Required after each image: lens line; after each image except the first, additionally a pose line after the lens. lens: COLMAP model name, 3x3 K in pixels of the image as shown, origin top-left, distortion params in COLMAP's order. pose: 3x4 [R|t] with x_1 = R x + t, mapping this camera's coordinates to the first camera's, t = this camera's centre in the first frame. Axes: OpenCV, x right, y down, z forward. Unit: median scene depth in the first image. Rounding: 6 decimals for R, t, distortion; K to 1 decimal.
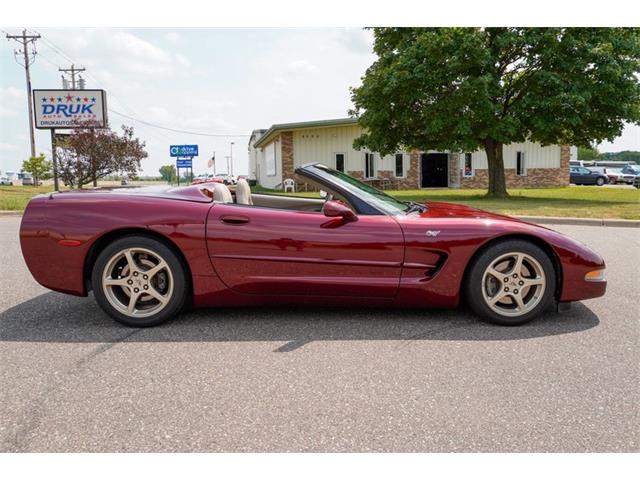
lens RADIAL K [[538.4, 0, 321.3], [0, 538.4, 236.1], [0, 0, 1]] dist [-0.037543, 0.044733]
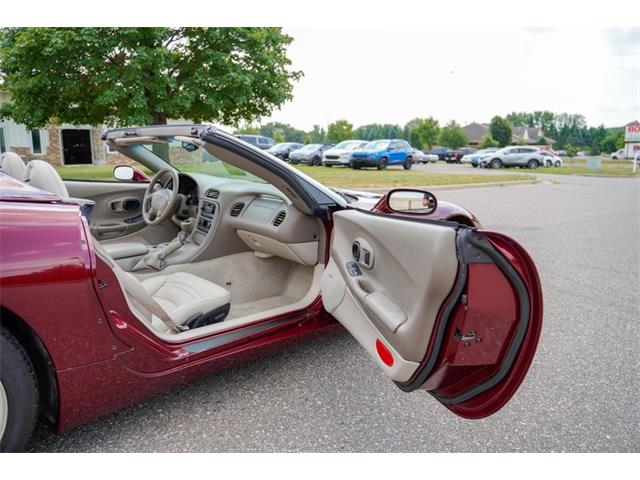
lens RADIAL K [[473.6, 0, 321.5], [0, 473.6, 242.2], [0, 0, 1]] dist [-0.106946, 0.063824]
pose [[0.728105, -0.115917, 0.675594, -0.049312], [0.063807, 0.992780, 0.101573, -0.008228], [-0.682490, -0.030848, 0.730244, 0.090356]]
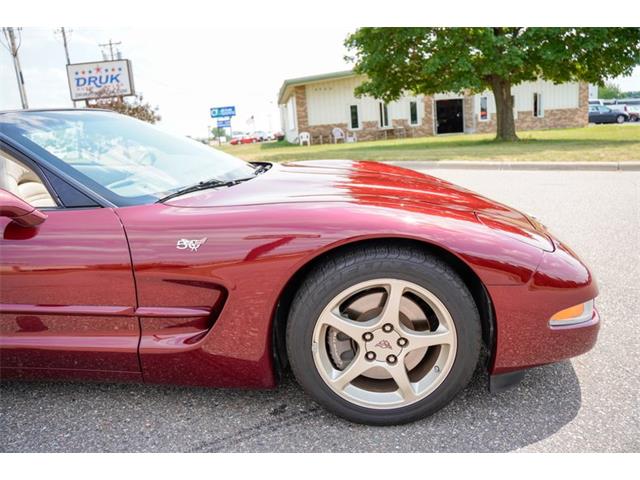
lens RADIAL K [[478.0, 0, 318.3], [0, 478.0, 230.8], [0, 0, 1]] dist [-0.099808, 0.061345]
pose [[0.994143, -0.036210, -0.101822, 0.051019], [0.046140, 0.994221, 0.096926, -0.007142], [0.097724, -0.101057, 0.990069, 0.088952]]
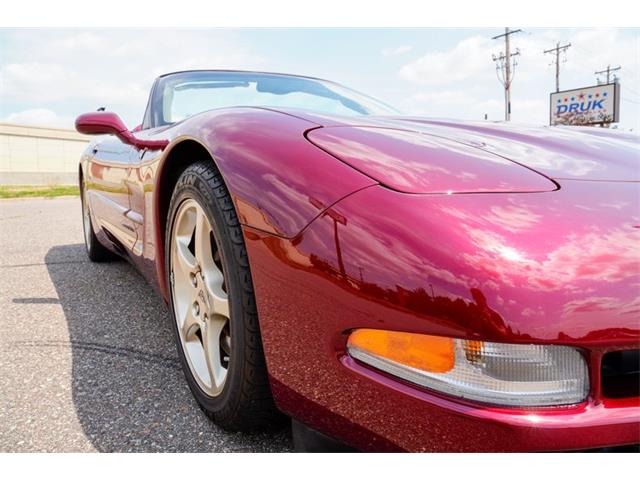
lens RADIAL K [[473.6, 0, 317.6], [0, 473.6, 233.1], [0, 0, 1]] dist [-0.106946, 0.063824]
pose [[0.473270, 0.094278, -0.875858, 0.095041], [-0.091692, 0.994128, 0.057463, 0.003912], [0.876133, 0.053113, 0.479135, 0.135463]]
